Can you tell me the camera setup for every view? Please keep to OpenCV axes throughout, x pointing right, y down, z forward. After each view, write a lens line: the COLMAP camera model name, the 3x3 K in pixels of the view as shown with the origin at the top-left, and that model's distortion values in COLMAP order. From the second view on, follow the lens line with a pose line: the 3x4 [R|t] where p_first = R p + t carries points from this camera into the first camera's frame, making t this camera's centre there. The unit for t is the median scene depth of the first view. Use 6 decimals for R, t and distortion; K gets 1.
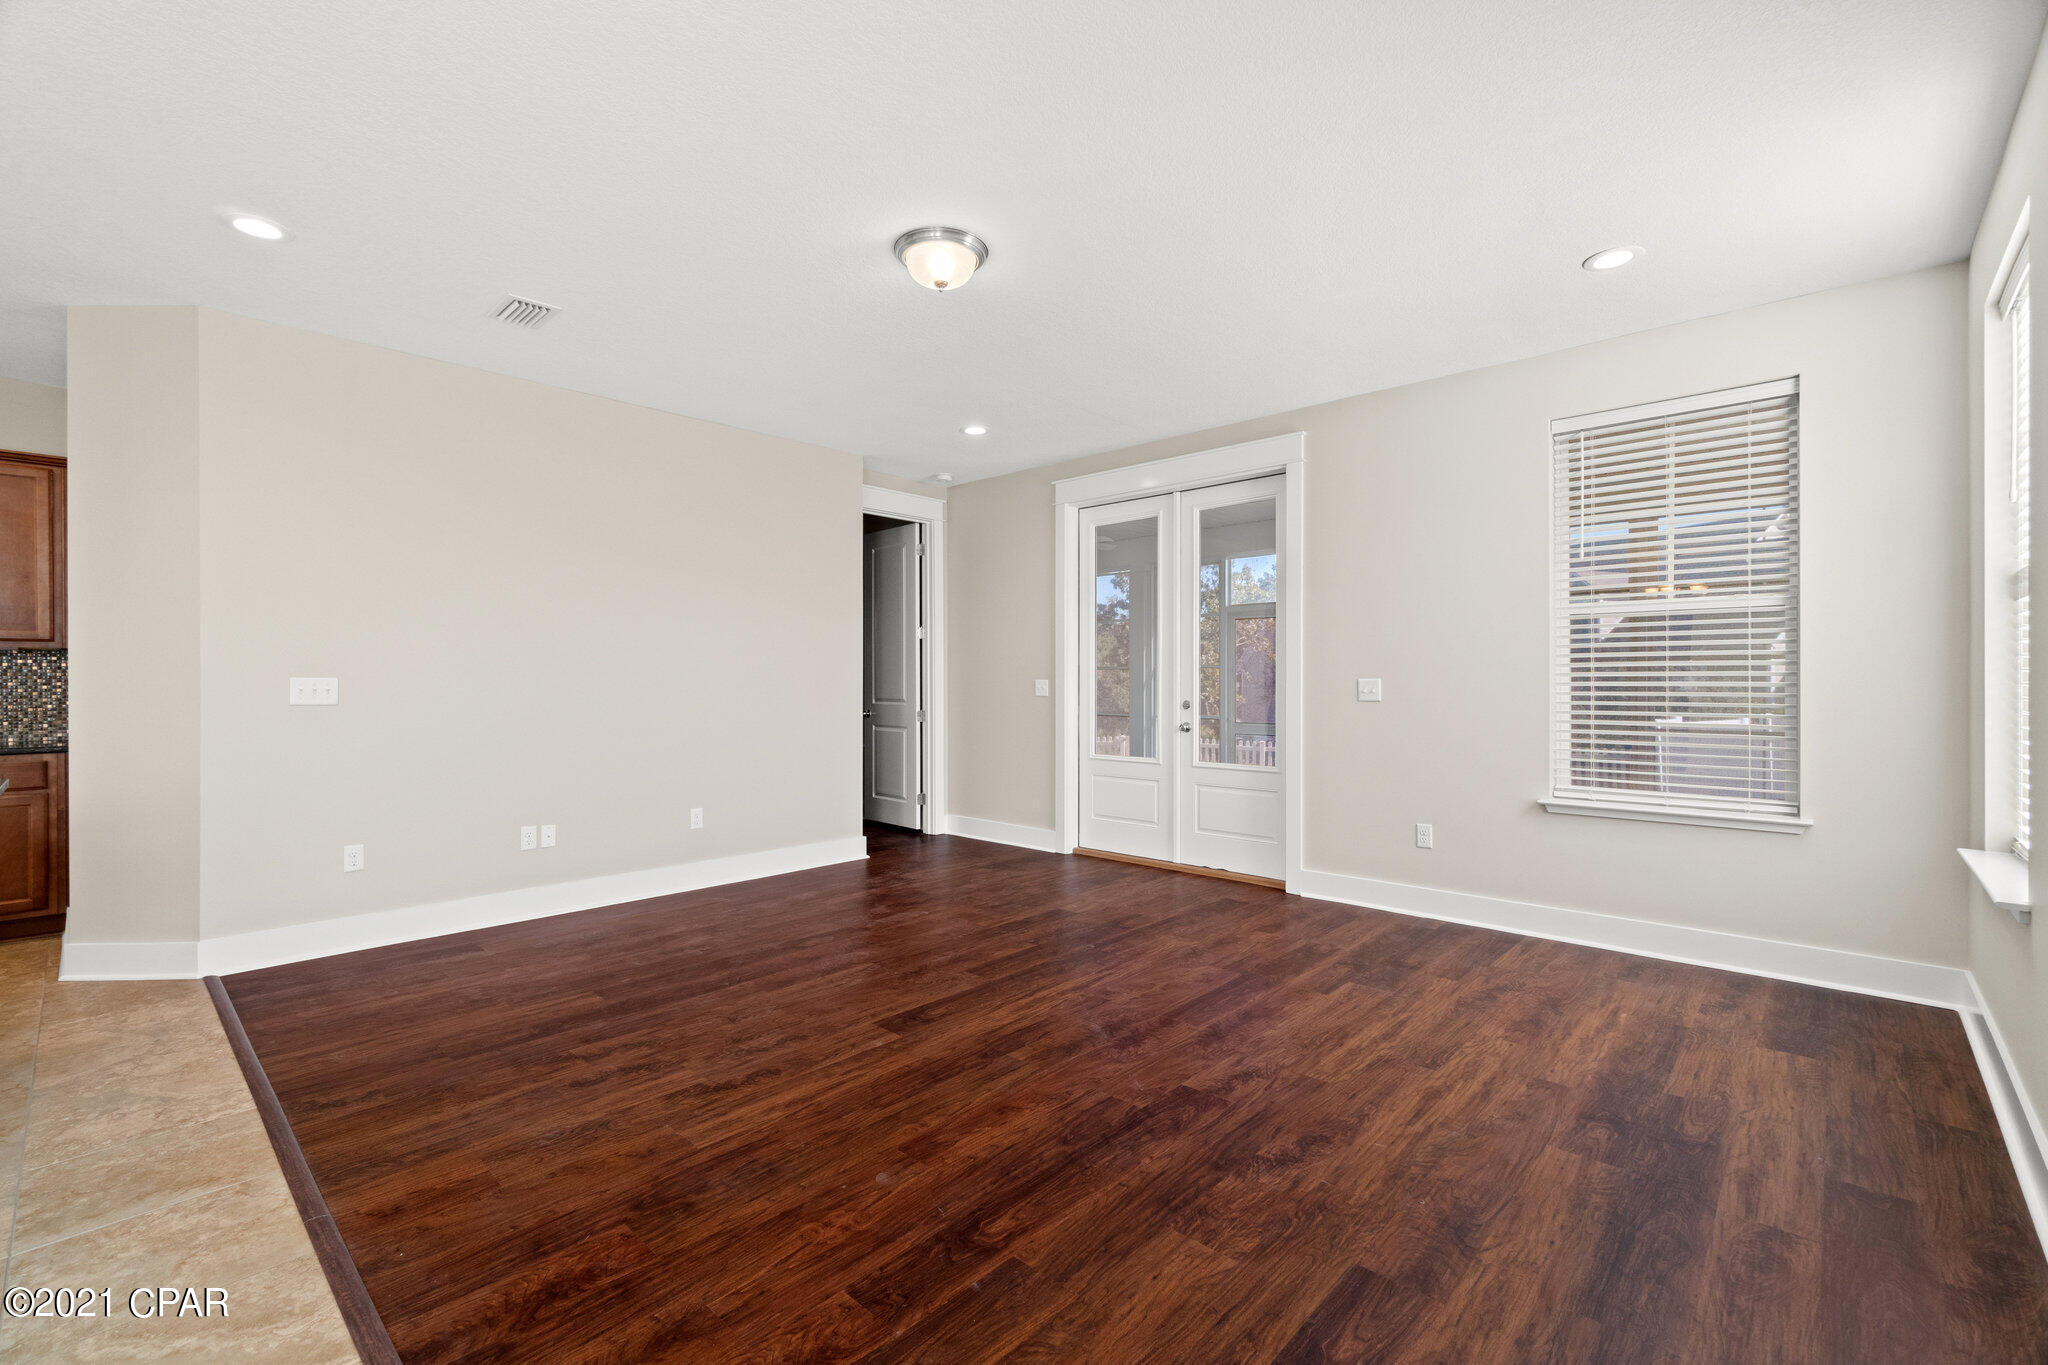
lens RADIAL K [[884.9, 0, 1007.2], [0, 884.9, 682.3], [0, 0, 1]] dist [0.000374, 0.000709]
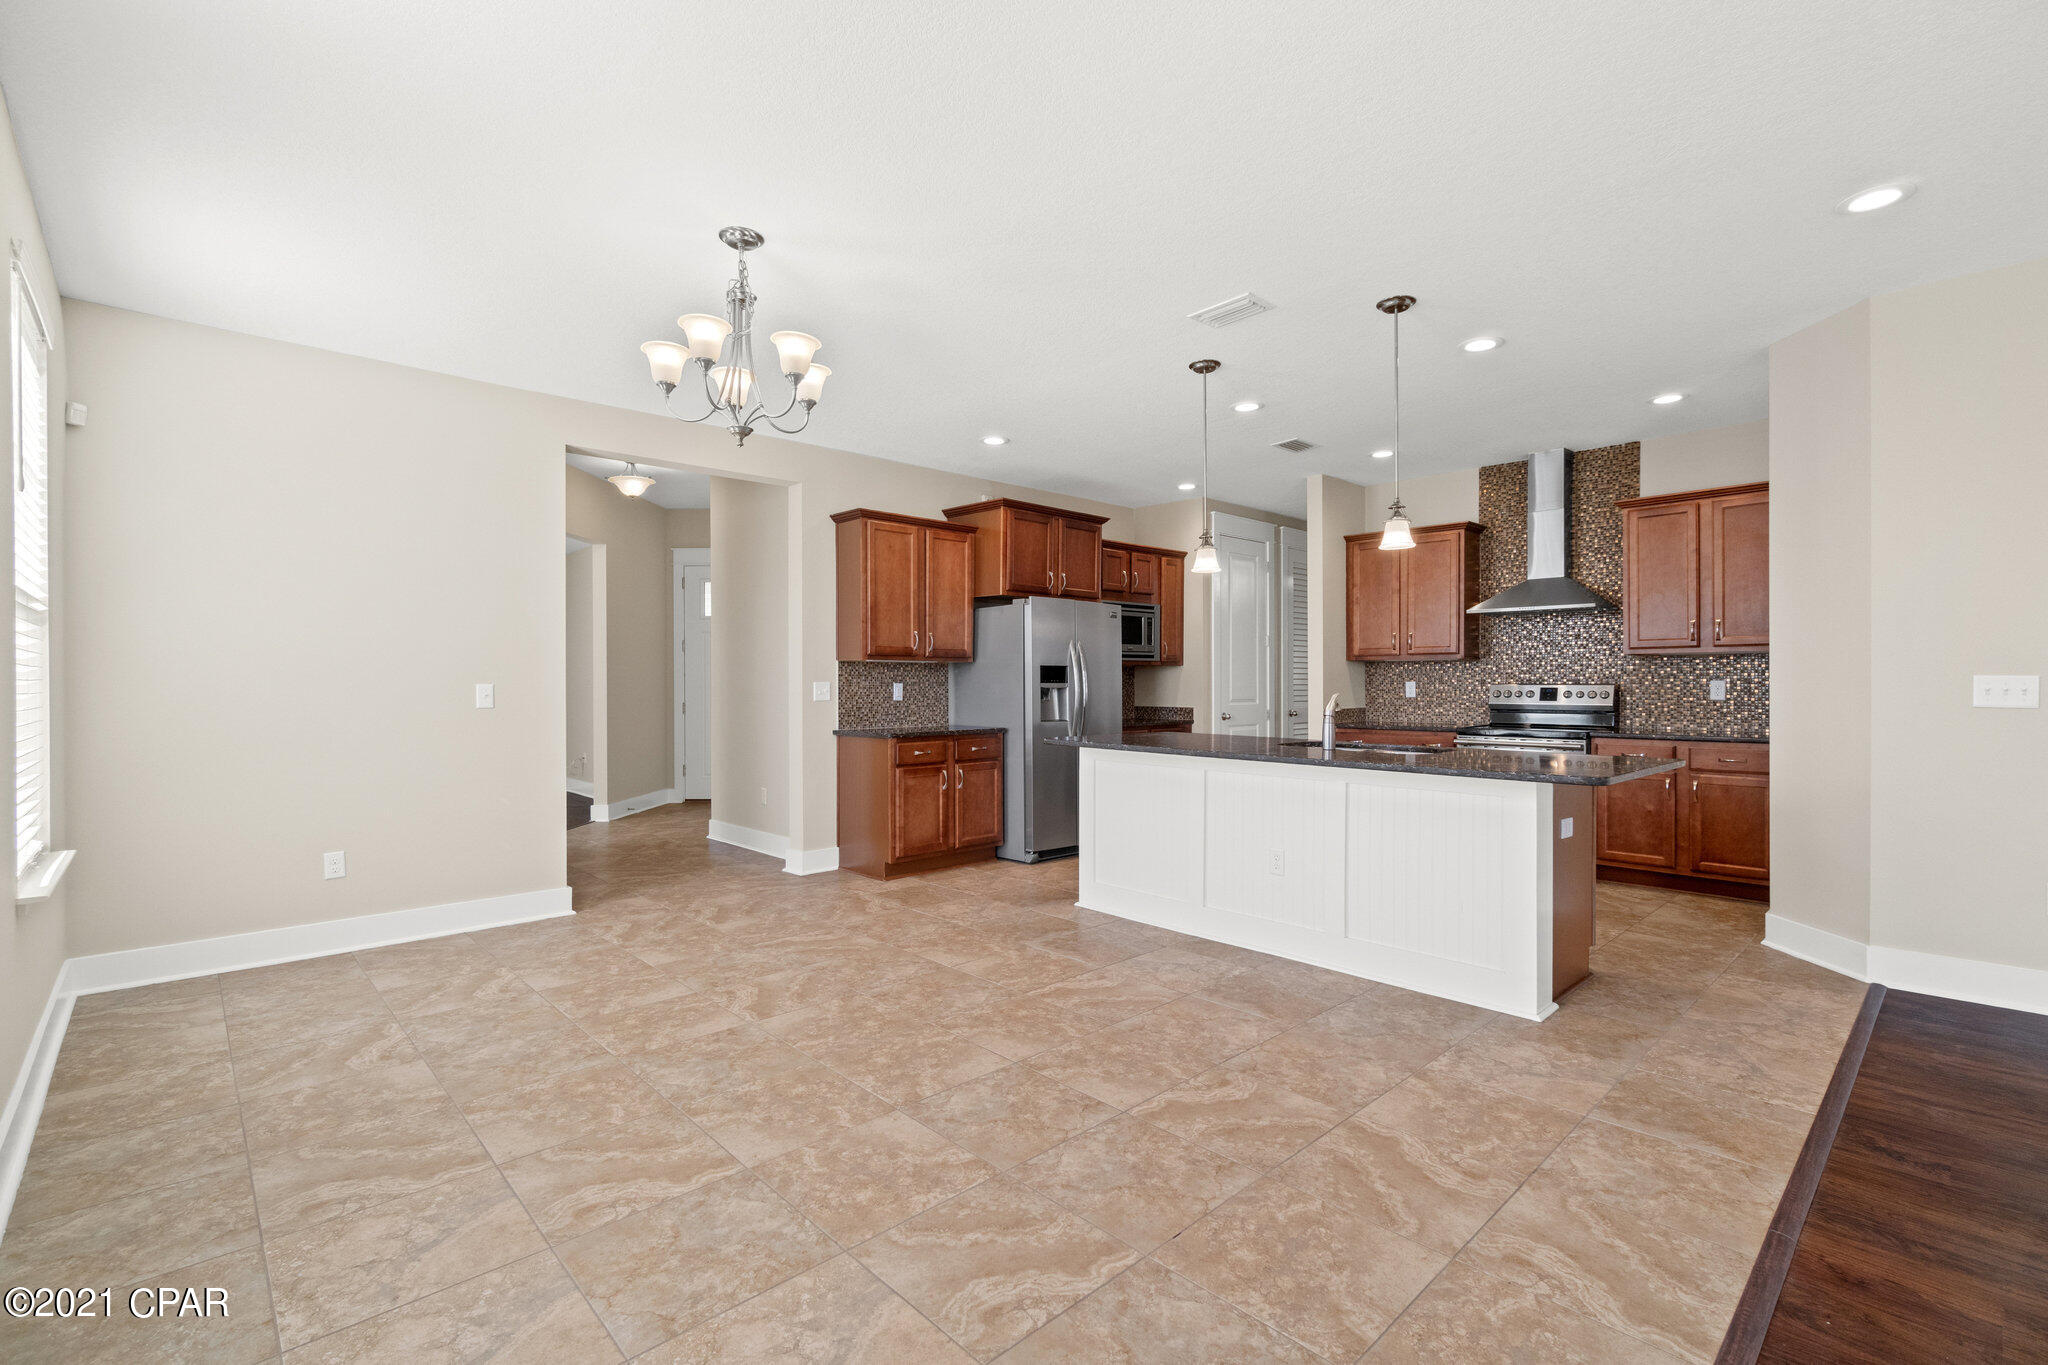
lens RADIAL K [[884.9, 0, 1018.8], [0, 884.9, 690.4], [0, 0, 1]] dist [0.000374, 0.000709]
pose [[-0.052862, 0.006813, -0.998579, 0.154004], [0.003140, 0.999973, 0.006657, 0.000953], [0.998597, -0.002784, -0.052882, 0.149419]]
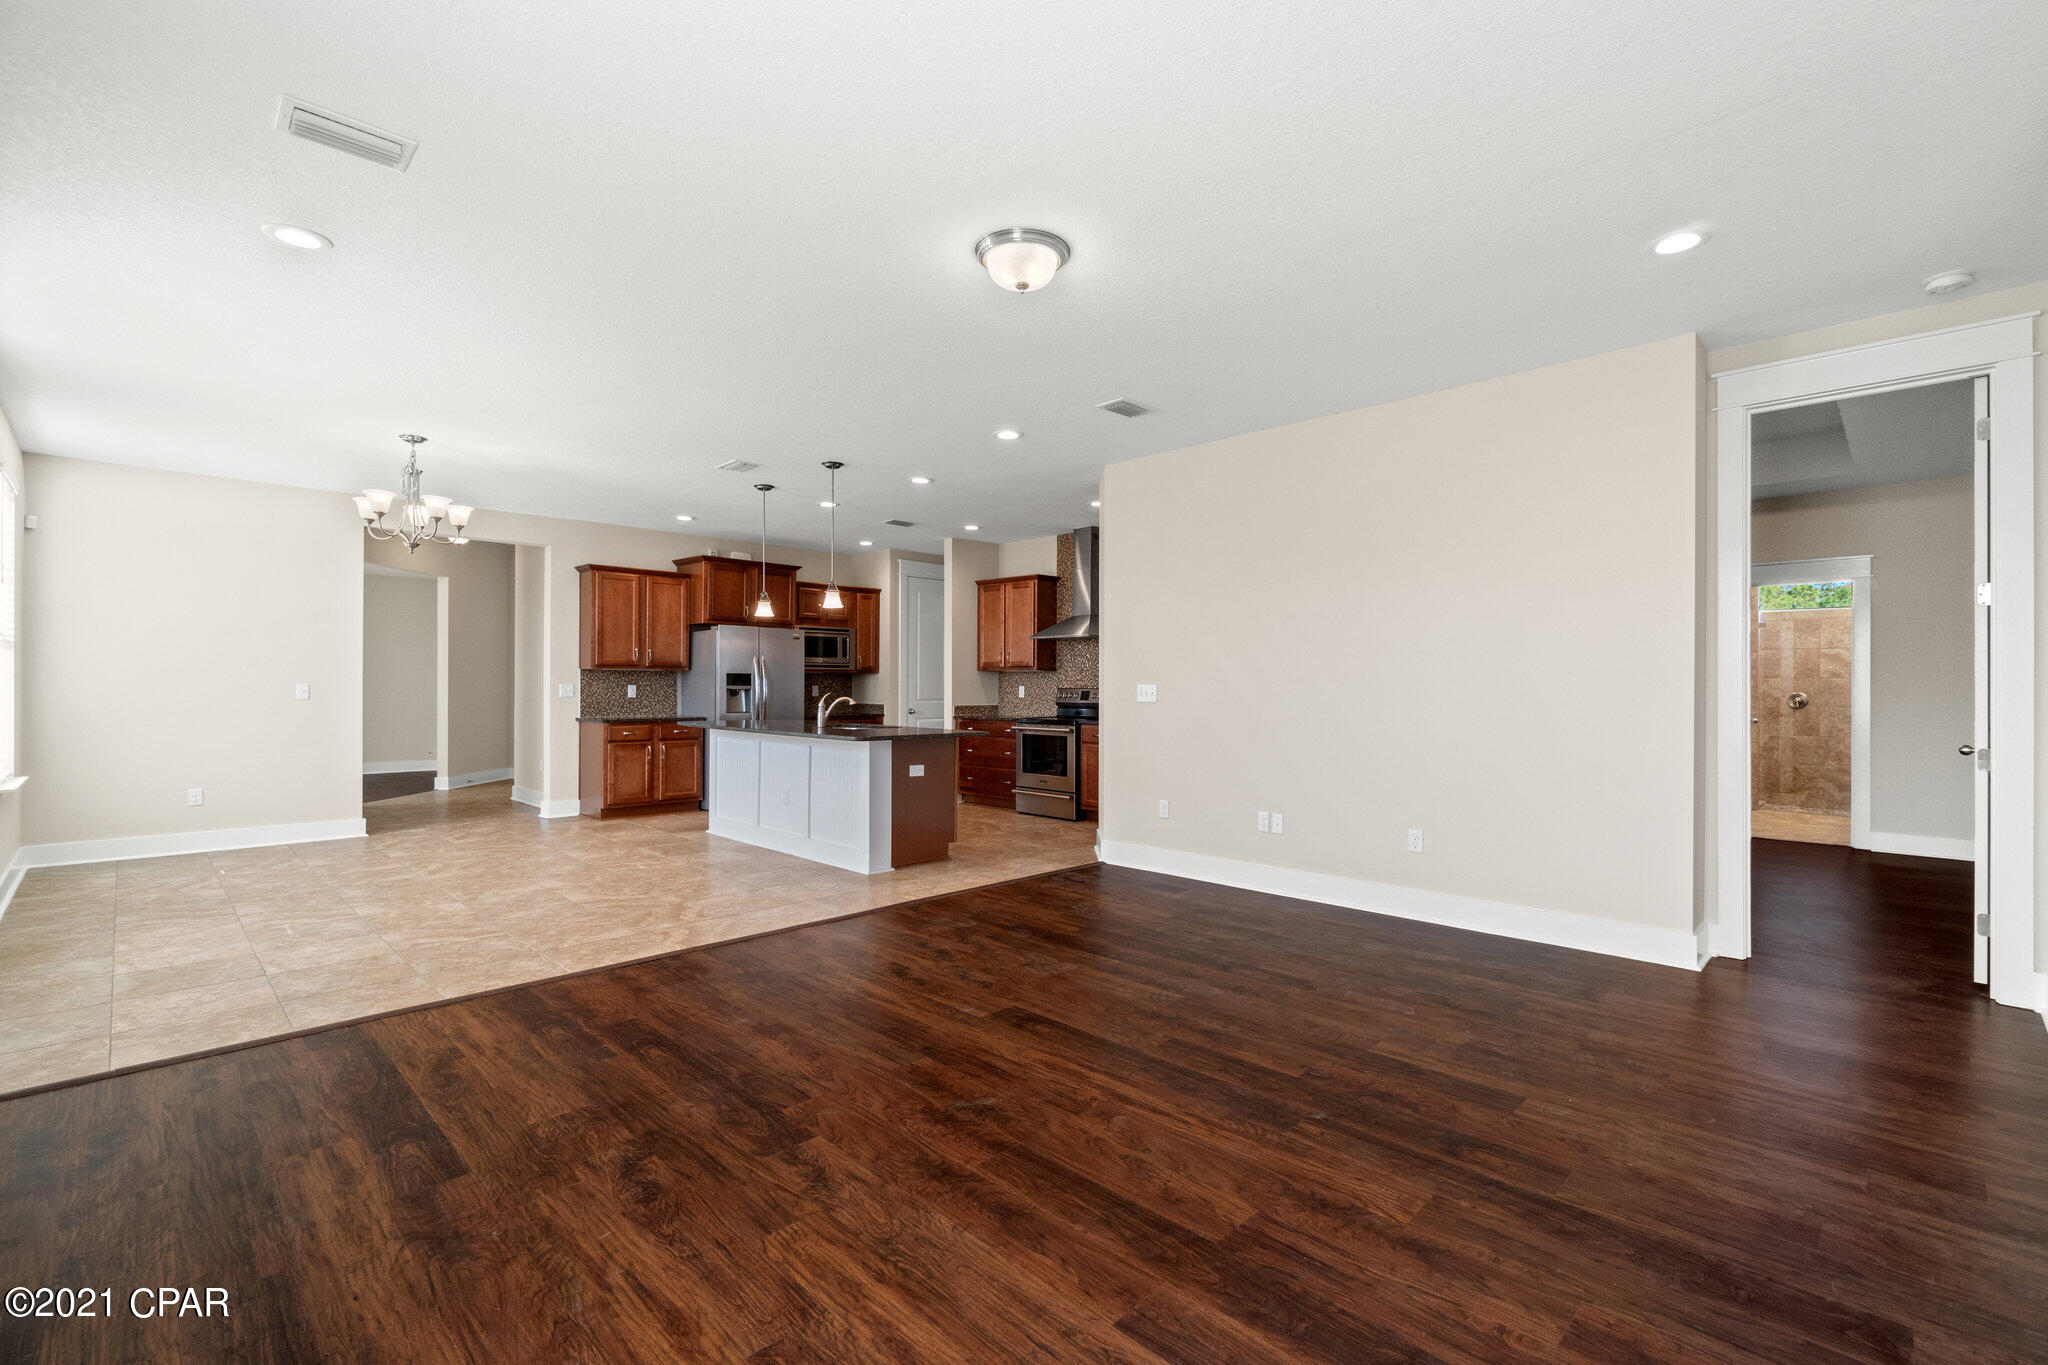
lens RADIAL K [[884.9, 0, 1020.6], [0, 884.9, 688.2], [0, 0, 1]] dist [0.000374, 0.000709]
pose [[-0.022823, 0.001078, -0.999739, 1.020325], [-0.002904, 0.999995, 0.001145, 0.000388], [0.999735, 0.002930, -0.022820, 1.149537]]
